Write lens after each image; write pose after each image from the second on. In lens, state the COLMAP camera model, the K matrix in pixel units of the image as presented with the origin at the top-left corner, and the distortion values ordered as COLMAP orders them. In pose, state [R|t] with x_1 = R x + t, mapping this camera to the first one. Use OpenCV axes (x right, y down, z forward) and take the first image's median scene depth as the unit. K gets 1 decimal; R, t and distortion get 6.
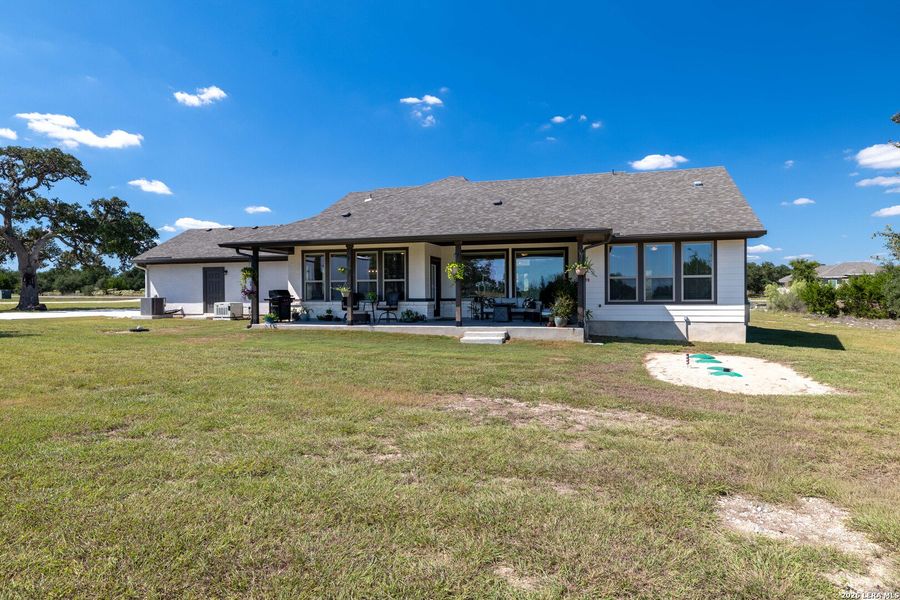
lens RADIAL K [[392.9, 0, 449.1], [0, 392.9, 297.1], [0, 0, 1]] dist [-0.003118, -0.000044]
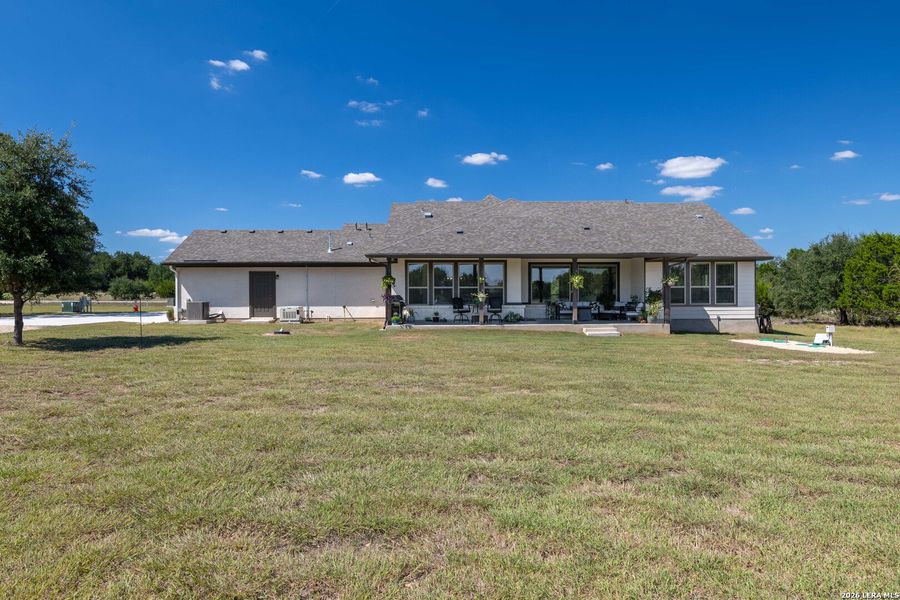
lens RADIAL K [[392.9, 0, 451.4], [0, 392.9, 303.7], [0, 0, 1]] dist [-0.003118, -0.000044]
pose [[0.976398, -0.002438, 0.215966, -0.541929], [0.000562, 0.999962, 0.008748, -0.003853], [-0.215979, -0.008420, 0.976362, -0.145198]]
